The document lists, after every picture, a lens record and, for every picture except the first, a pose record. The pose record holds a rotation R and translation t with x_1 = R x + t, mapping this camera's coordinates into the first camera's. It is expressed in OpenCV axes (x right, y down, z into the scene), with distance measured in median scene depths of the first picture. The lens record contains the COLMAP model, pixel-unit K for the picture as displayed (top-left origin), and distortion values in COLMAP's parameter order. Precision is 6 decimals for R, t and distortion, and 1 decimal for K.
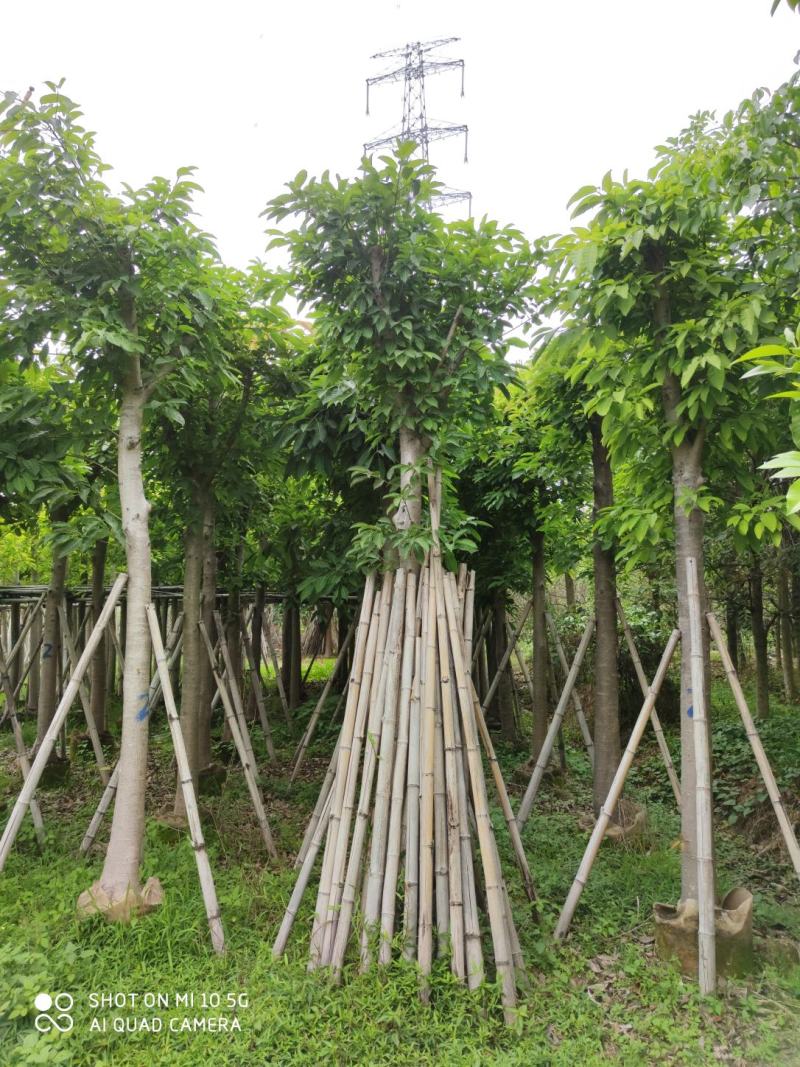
lens RADIAL K [[714.2, 0, 401.2], [0, 714.2, 532.5], [0, 0, 1]] dist [0.000705, 0.000182]
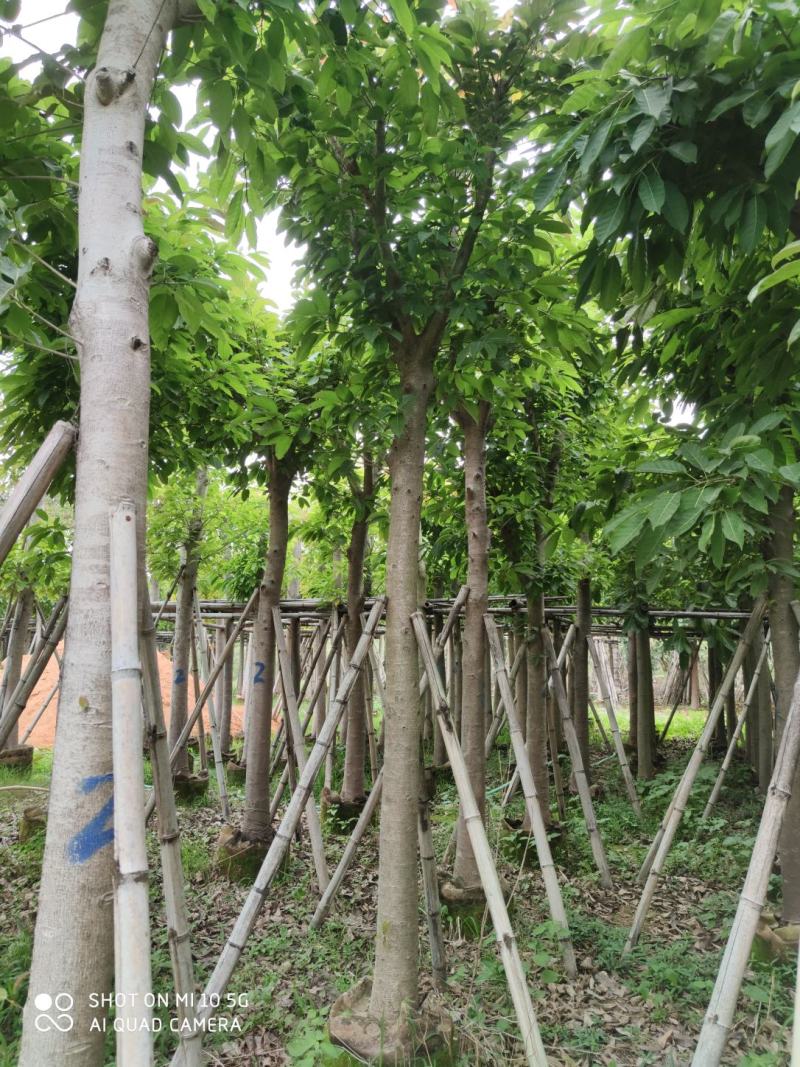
lens RADIAL K [[773.7, 0, 396.7], [0, 773.7, 544.6], [0, 0, 1]] dist [0.056060, -0.064539]
pose [[0.895174, -0.040309, -0.443890, -0.026565], [0.027816, 0.999013, -0.034623, 0.048934], [0.444848, 0.018646, 0.895412, 0.263840]]
